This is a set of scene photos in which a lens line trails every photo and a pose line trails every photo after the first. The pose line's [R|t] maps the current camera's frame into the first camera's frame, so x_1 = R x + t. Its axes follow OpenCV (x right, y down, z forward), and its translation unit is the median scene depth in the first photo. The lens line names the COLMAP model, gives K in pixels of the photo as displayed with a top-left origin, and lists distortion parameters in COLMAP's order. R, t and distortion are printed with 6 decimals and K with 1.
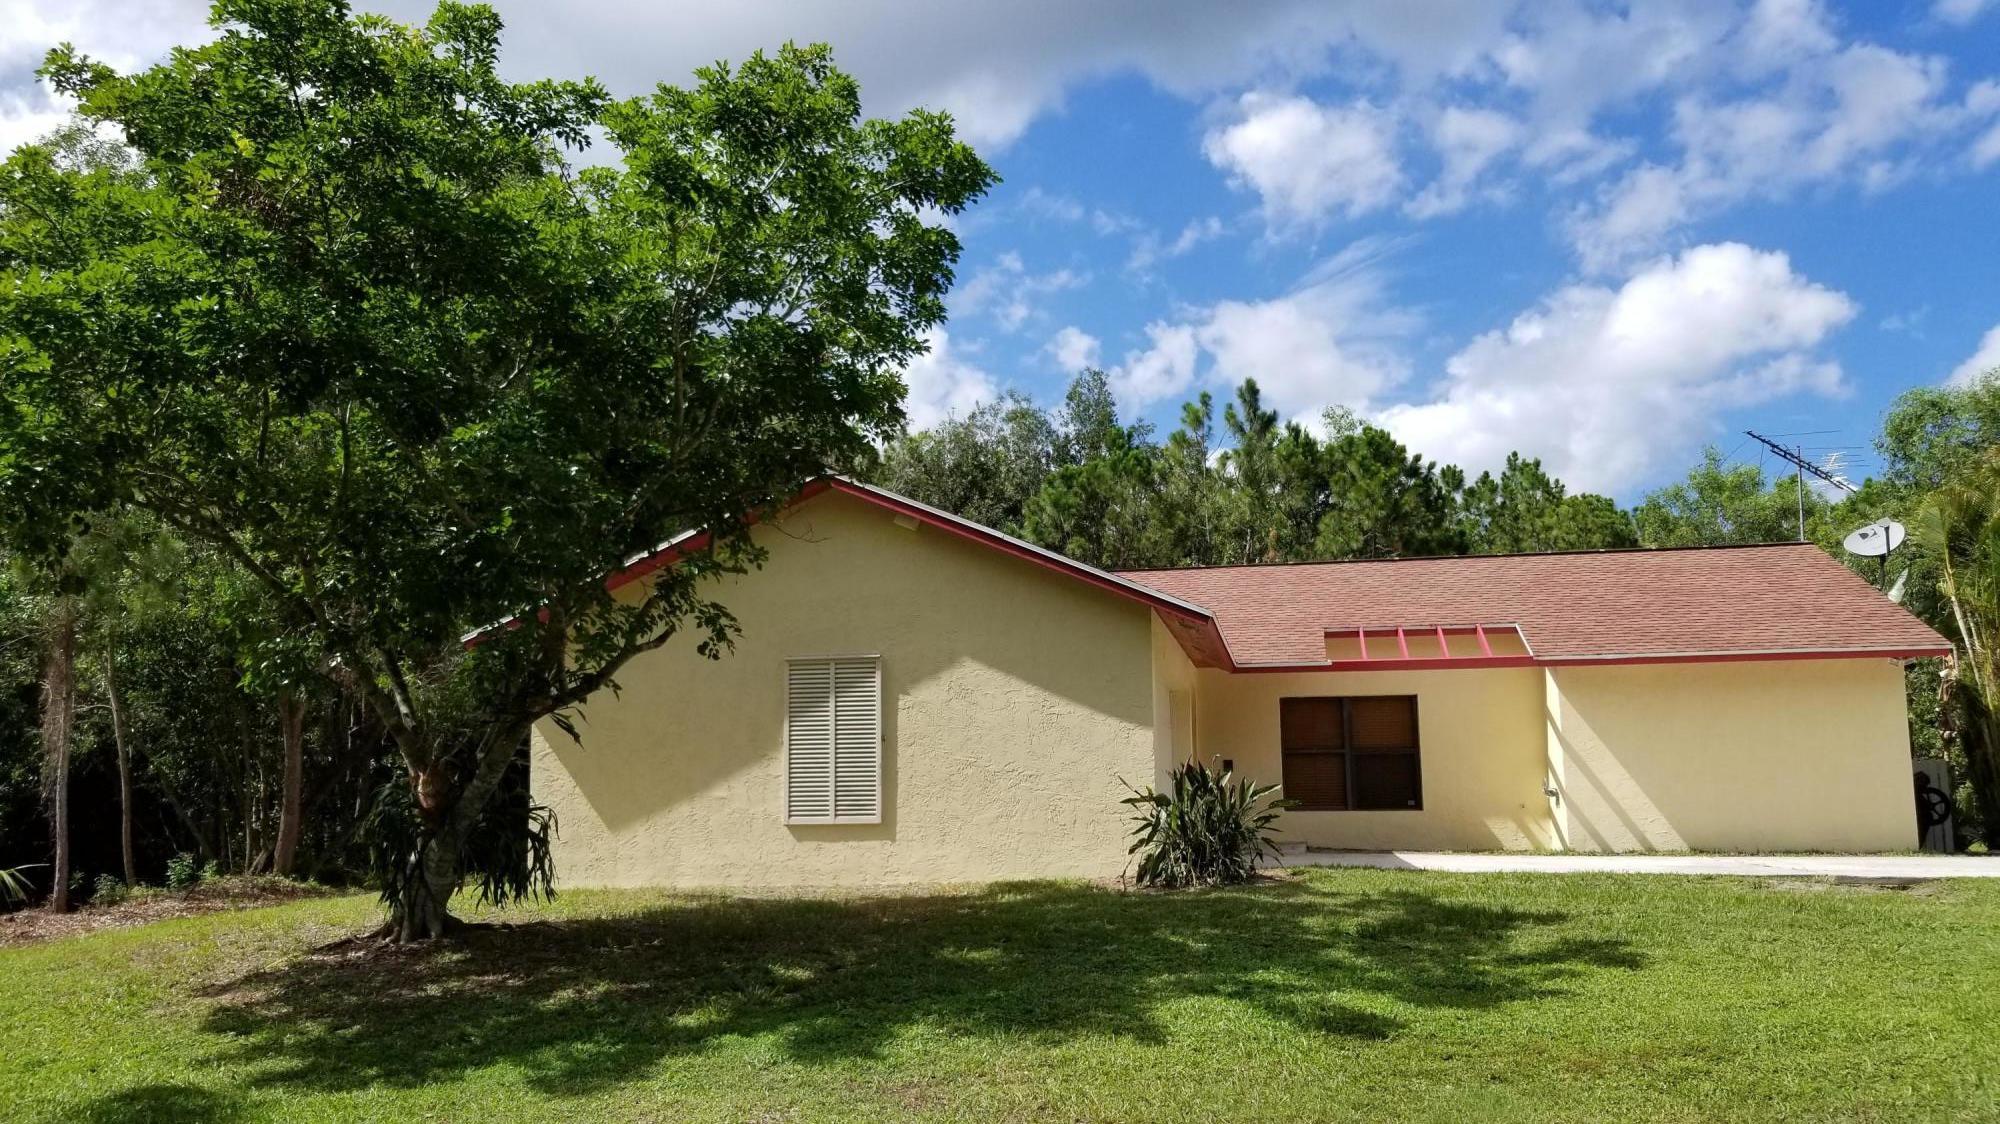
lens RADIAL K [[1548.4, 0, 1009.5], [0, 1548.4, 533.3], [0, 0, 1]] dist [0.108199, -0.181266]
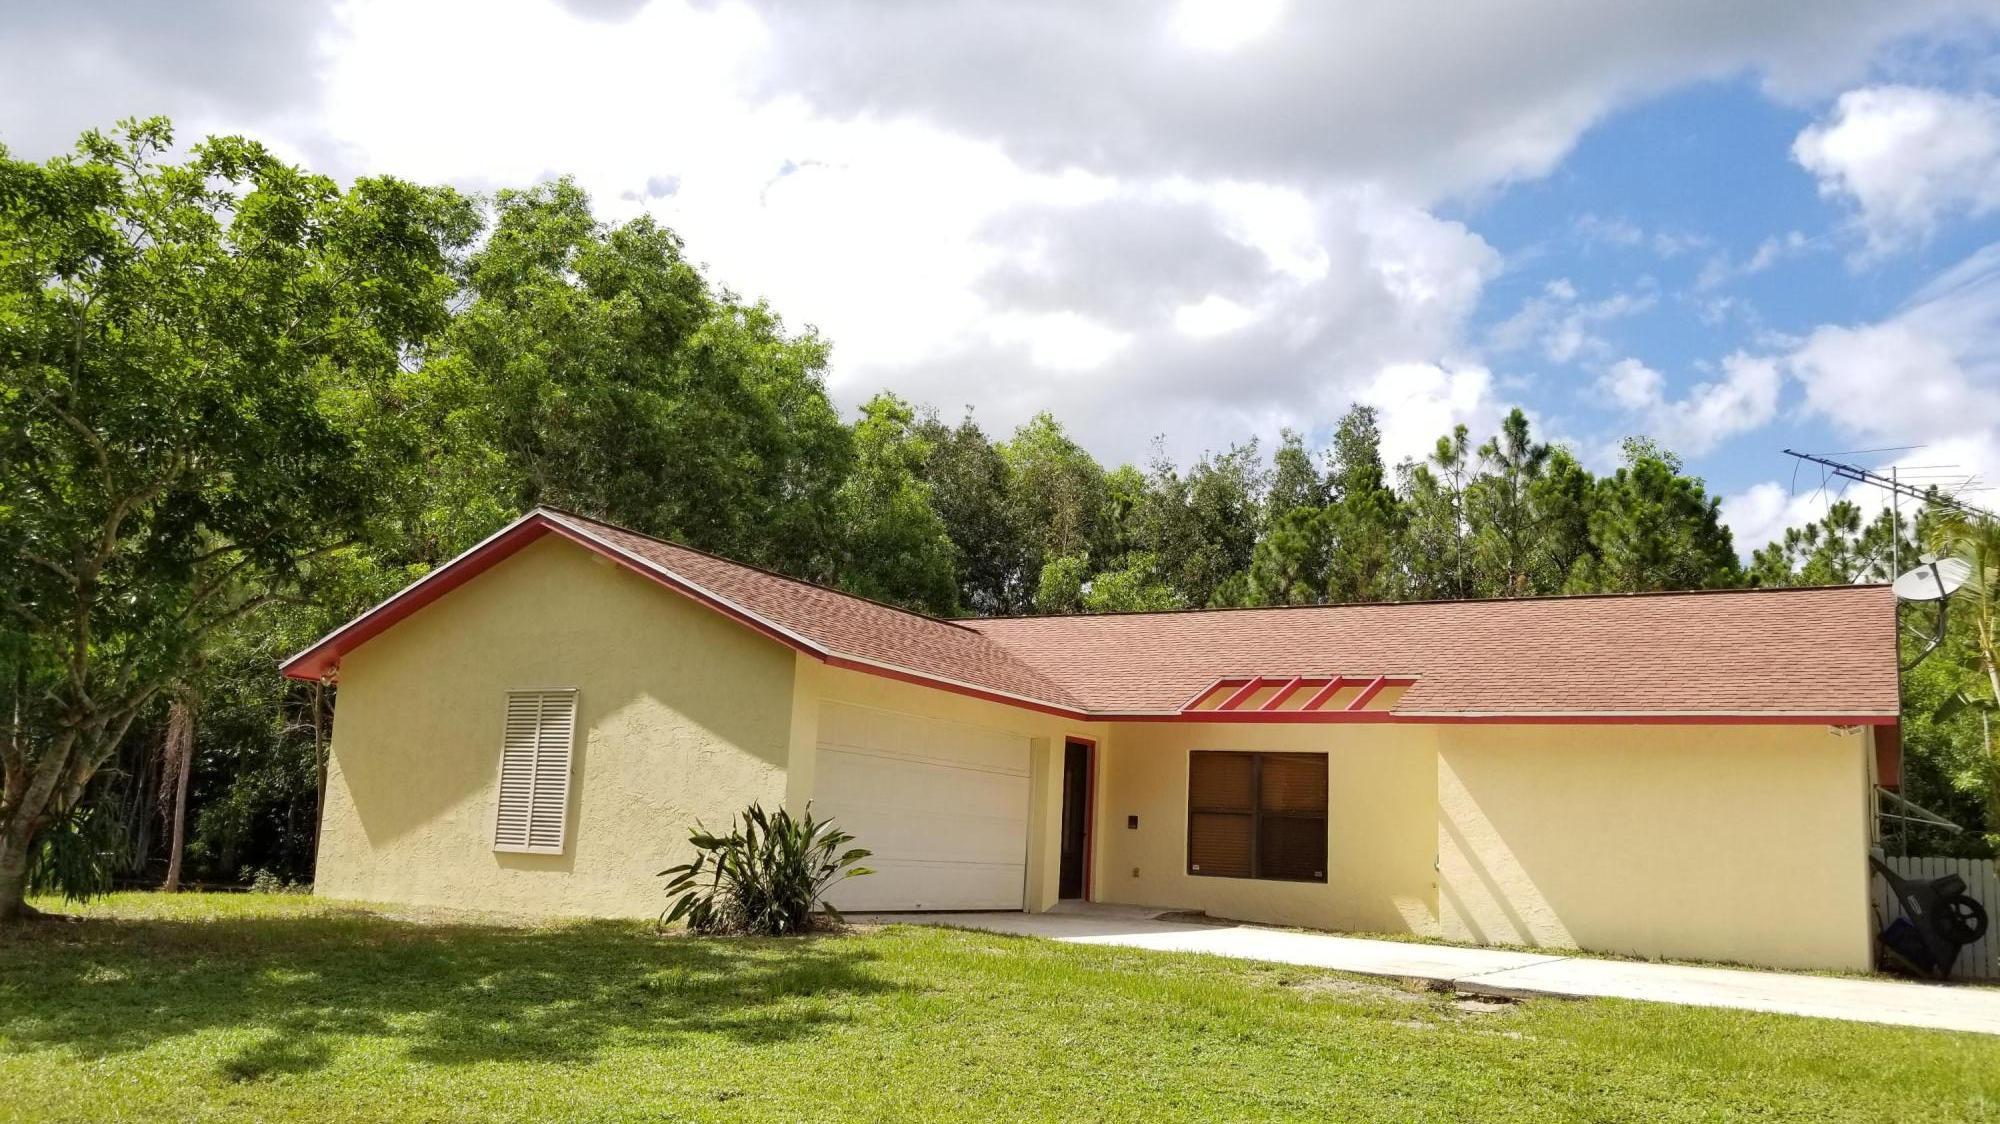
lens RADIAL K [[1548.4, 0, 1009.5], [0, 1548.4, 533.3], [0, 0, 1]] dist [0.108199, -0.181266]
pose [[0.941261, -0.009978, -0.337533, 0.400818], [-0.001067, 0.999471, -0.032519, 0.007217], [0.337679, 0.030969, 0.940752, 0.097431]]
